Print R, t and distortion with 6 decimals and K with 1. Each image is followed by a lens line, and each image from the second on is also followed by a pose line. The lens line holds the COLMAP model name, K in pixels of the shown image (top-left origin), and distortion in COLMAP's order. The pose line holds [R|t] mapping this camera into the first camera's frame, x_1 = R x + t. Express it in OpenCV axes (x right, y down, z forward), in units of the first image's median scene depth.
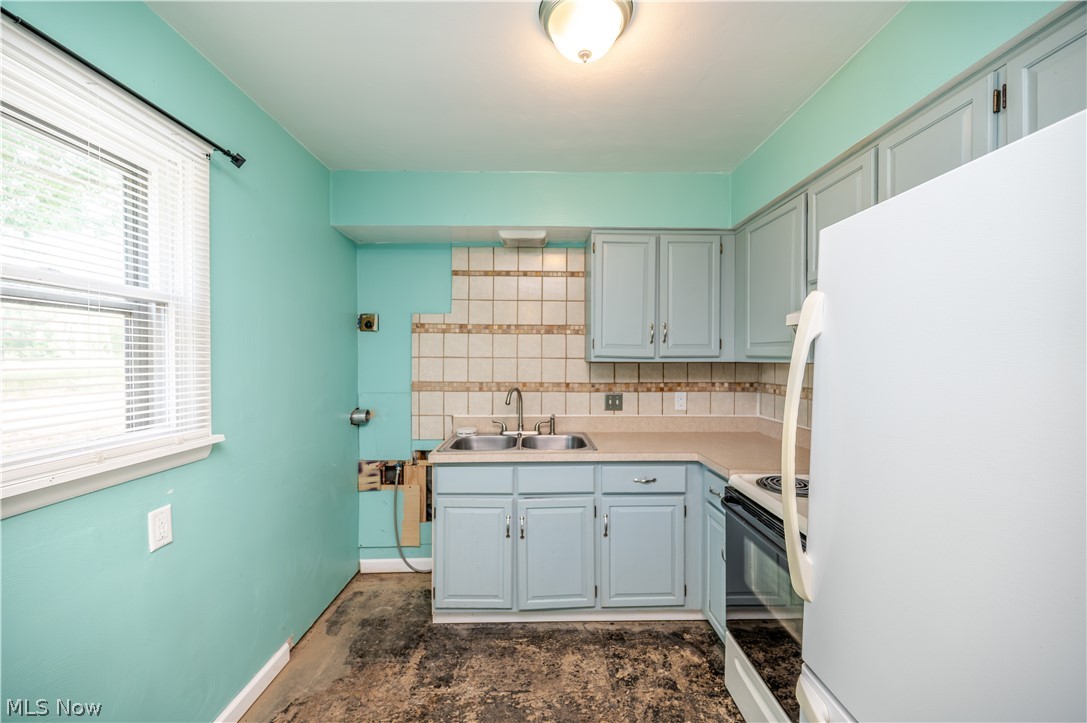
lens RADIAL K [[428.5, 0, 544.4], [0, 428.5, 362.7], [0, 0, 1]] dist [-0.001653, -0.000059]
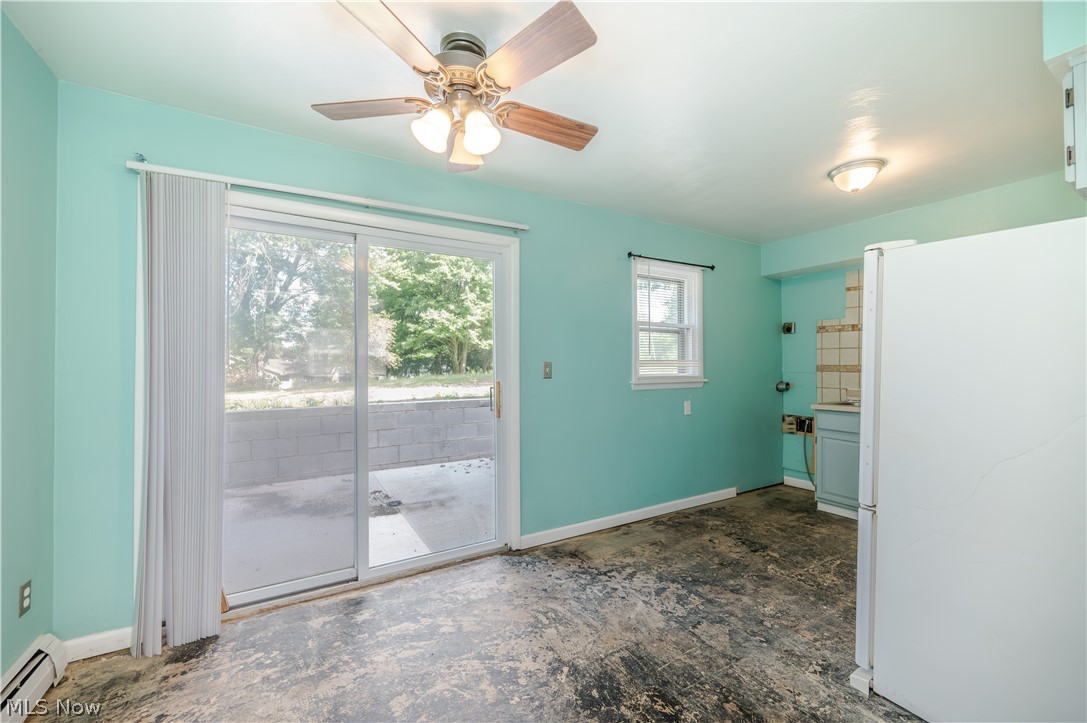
lens RADIAL K [[428.5, 0, 544.4], [0, 428.5, 362.7], [0, 0, 1]] dist [-0.001653, -0.000059]
pose [[0.504926, -0.006514, -0.863138, 0.514227], [-0.005777, 0.999924, -0.010926, 0.058202], [0.863143, 0.010504, 0.504850, -0.600684]]
